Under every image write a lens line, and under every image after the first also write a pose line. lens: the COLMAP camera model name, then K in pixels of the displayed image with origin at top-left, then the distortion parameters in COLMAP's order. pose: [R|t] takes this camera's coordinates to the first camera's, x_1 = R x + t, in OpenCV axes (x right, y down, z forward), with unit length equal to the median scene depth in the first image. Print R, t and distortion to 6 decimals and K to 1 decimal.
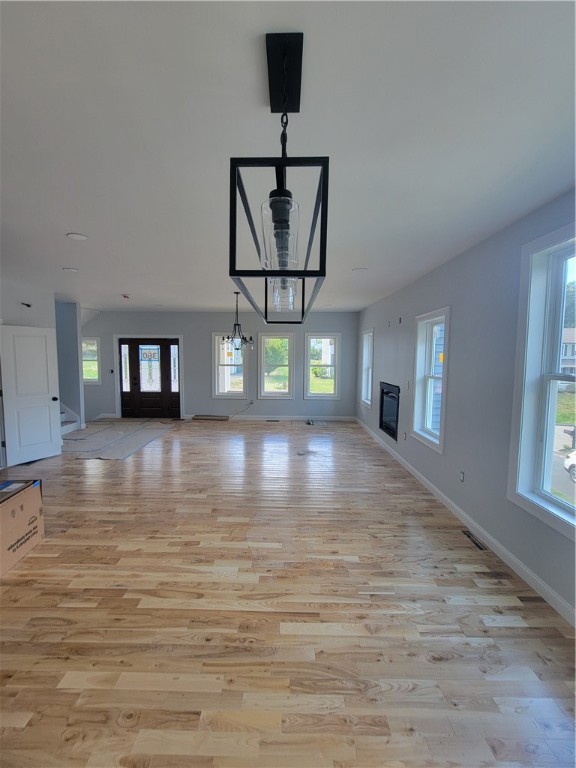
lens RADIAL K [[313.1, 0, 284.9], [0, 313.1, 382.0], [0, 0, 1]] dist [-0.002539, -0.001610]
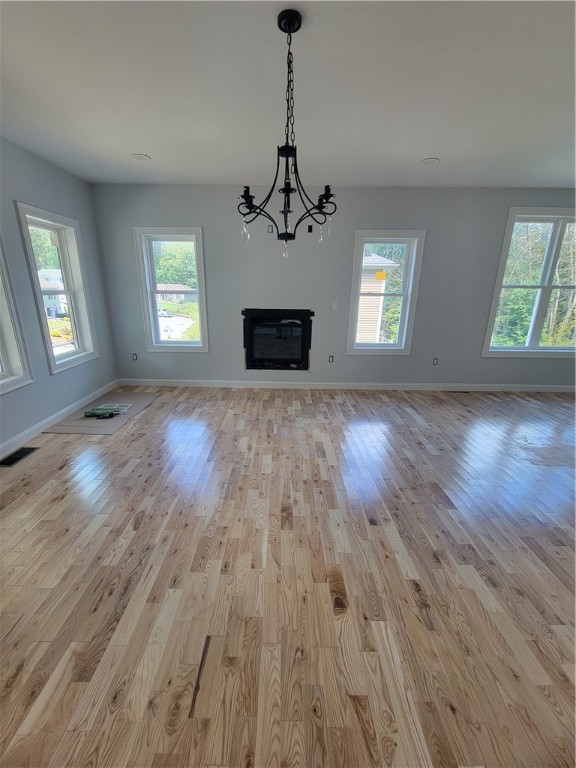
lens RADIAL K [[313.1, 0, 277.9], [0, 313.1, 379.6], [0, 0, 1]] dist [-0.002539, -0.001610]
pose [[0.021176, -0.294621, 0.955380, -0.855118], [0.082374, 0.952859, 0.292018, -0.100191], [-0.996376, 0.072515, 0.044447, 1.665507]]
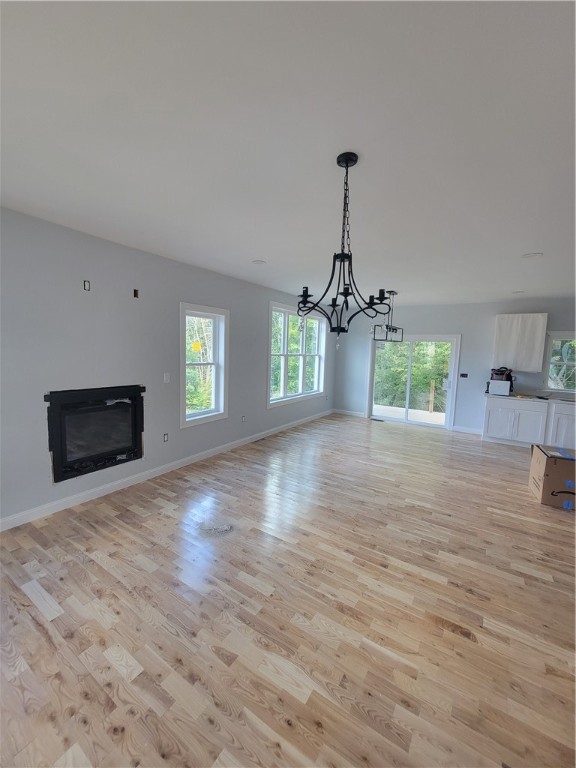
lens RADIAL K [[313.1, 0, 274.3], [0, 313.1, 380.0], [0, 0, 1]] dist [-0.002539, -0.001610]
pose [[-0.820682, -0.087966, 0.564573, -0.487595], [0.016948, 0.983896, 0.177938, -0.192853], [-0.571134, 0.155599, -0.805975, 2.210734]]
